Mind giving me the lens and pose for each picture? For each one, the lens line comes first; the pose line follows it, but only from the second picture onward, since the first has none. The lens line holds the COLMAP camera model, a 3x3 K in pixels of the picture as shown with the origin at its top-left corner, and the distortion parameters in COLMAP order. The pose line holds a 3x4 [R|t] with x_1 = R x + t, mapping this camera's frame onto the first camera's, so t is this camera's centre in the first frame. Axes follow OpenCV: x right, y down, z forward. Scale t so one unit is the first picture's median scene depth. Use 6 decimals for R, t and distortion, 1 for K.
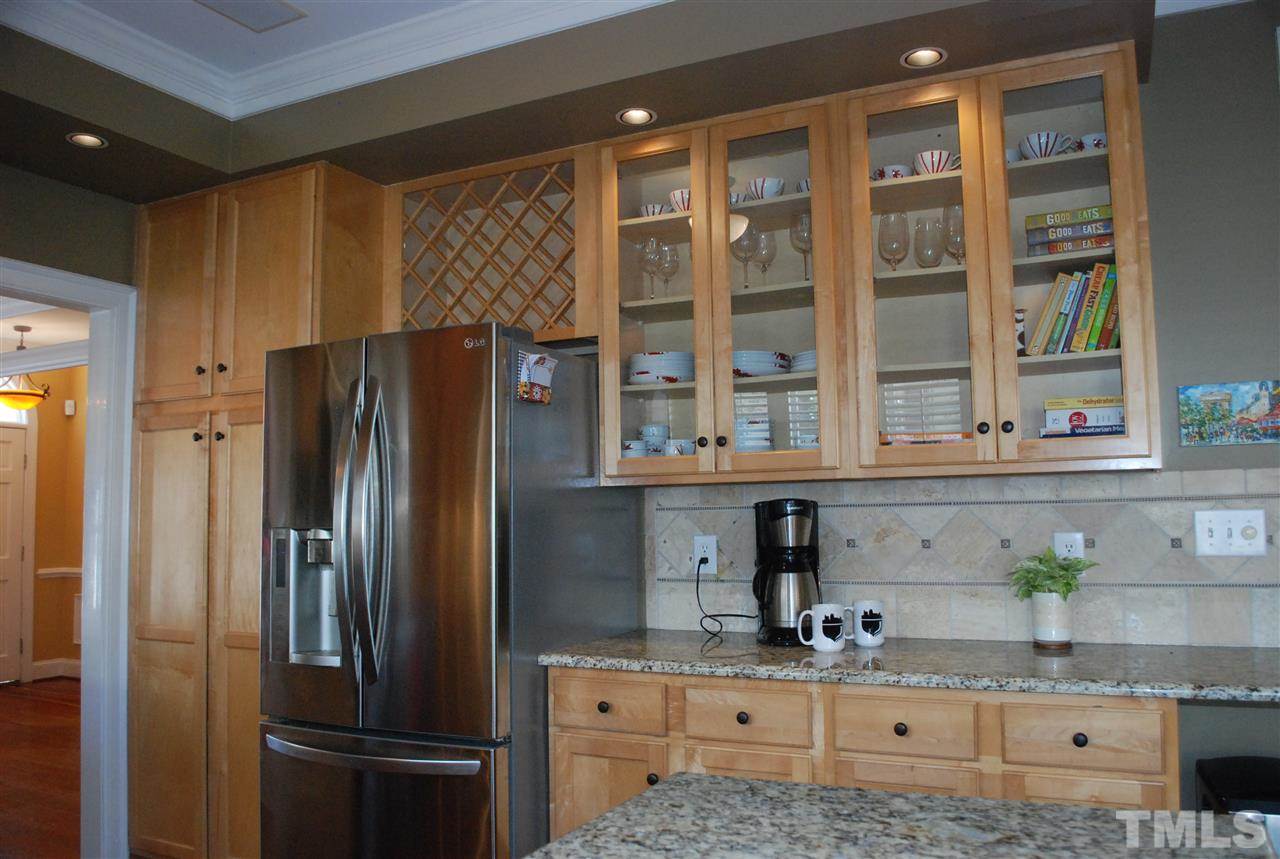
lens RADIAL K [[1005.2, 0, 673.5], [0, 1005.2, 444.8], [0, 0, 1]] dist [-0.050820, -0.000963]
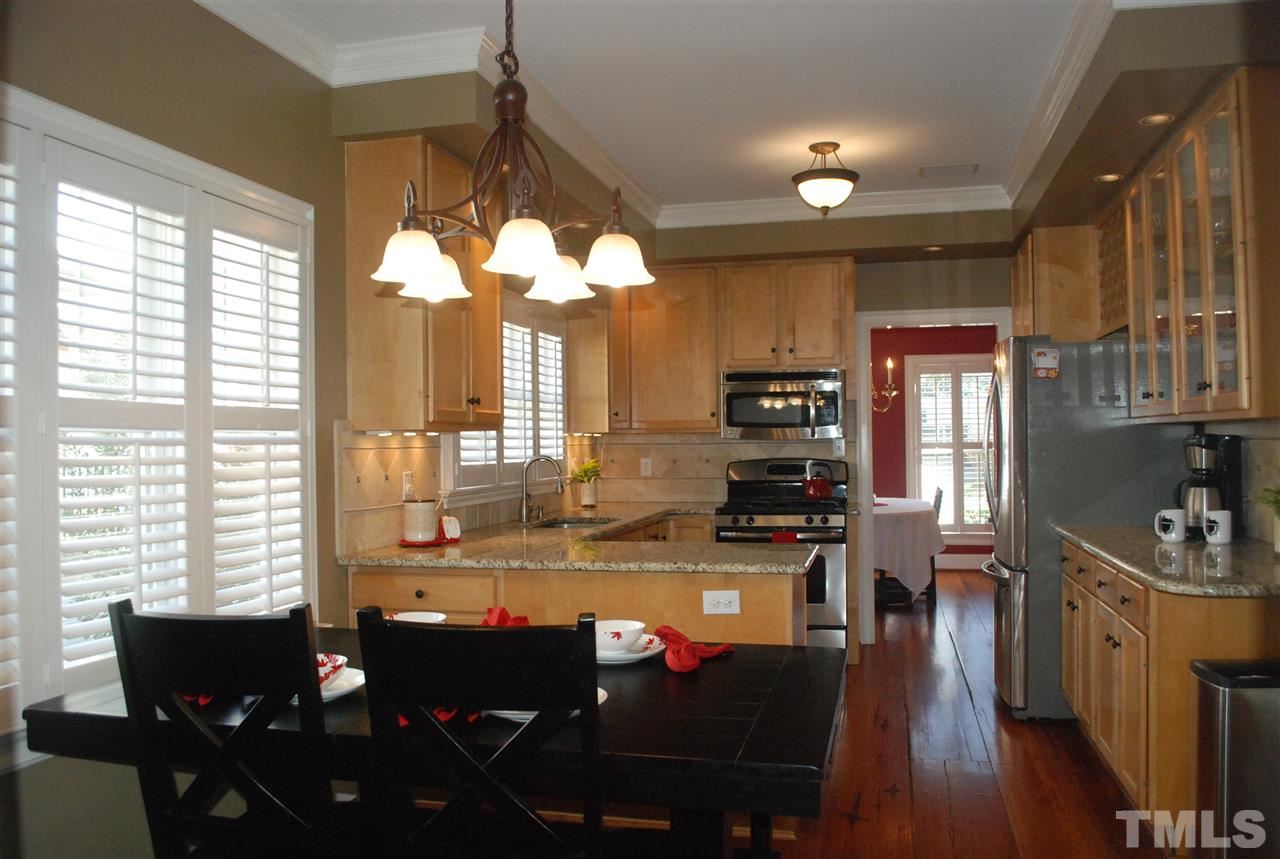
lens RADIAL K [[1033.9, 0, 640.0], [0, 1033.9, 429.5], [0, 0, 1]] dist [-0.051585, 0.001638]
pose [[0.210988, 0.002253, -0.977486, 1.420627], [0.085028, 0.996165, 0.020649, -0.050514], [0.973784, -0.087470, 0.209987, -0.037118]]
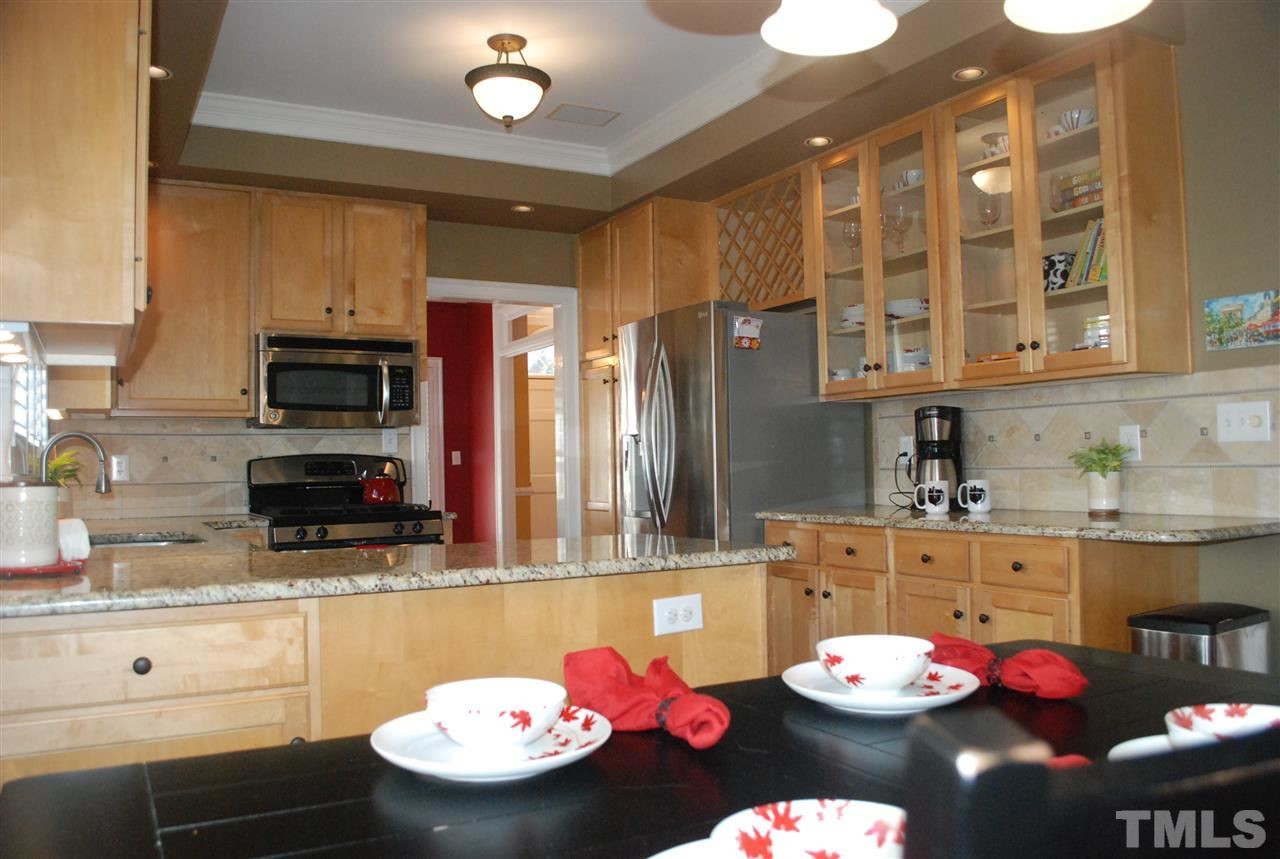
lens RADIAL K [[1033.9, 0, 640.0], [0, 1033.9, 429.5], [0, 0, 1]] dist [-0.051585, 0.001638]
pose [[0.813871, -0.021558, -0.580645, 0.651273], [0.052997, 0.997900, 0.037234, 0.013684], [0.578623, -0.061076, 0.813305, -0.393709]]
